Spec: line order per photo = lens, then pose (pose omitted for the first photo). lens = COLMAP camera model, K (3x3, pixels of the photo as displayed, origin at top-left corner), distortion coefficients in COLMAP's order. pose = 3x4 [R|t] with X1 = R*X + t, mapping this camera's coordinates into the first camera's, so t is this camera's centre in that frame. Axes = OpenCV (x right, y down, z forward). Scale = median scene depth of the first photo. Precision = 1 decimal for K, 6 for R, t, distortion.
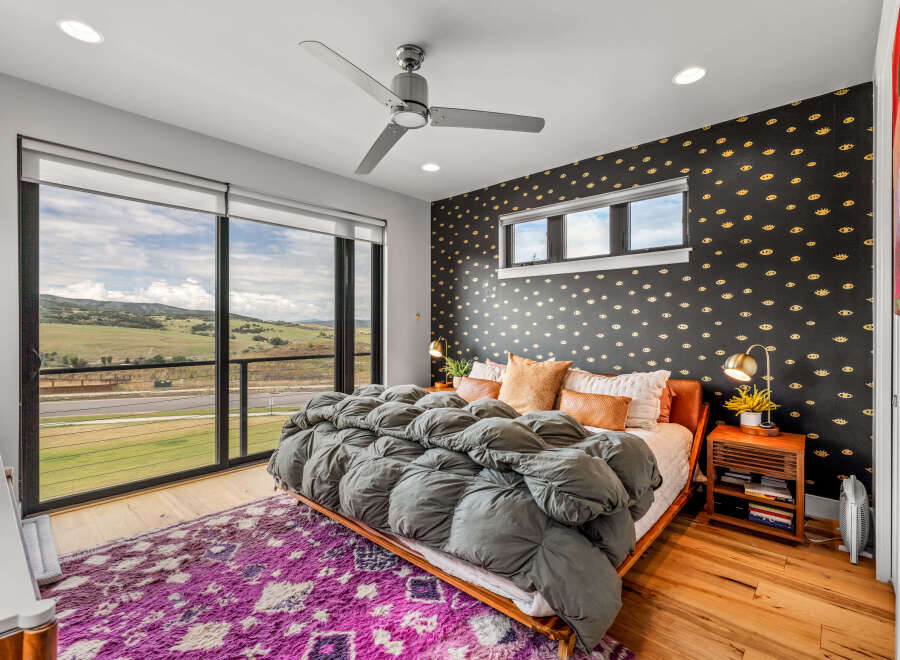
lens RADIAL K [[425.2, 0, 453.5], [0, 425.2, 325.1], [0, 0, 1]] dist [0.001339, -0.002311]
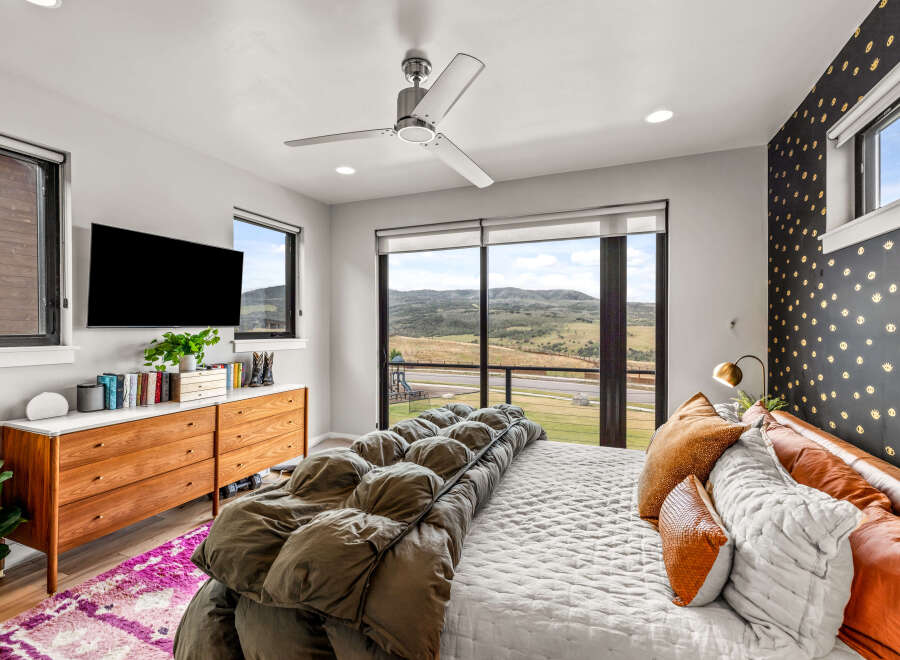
lens RADIAL K [[425.2, 0, 452.9], [0, 425.2, 332.7], [0, 0, 1]] dist [0.001339, -0.002311]
pose [[0.340631, 0.007303, -0.940169, 0.467878], [0.000720, 0.999968, 0.008028, -0.016656], [0.940197, -0.003412, 0.340614, 0.414475]]
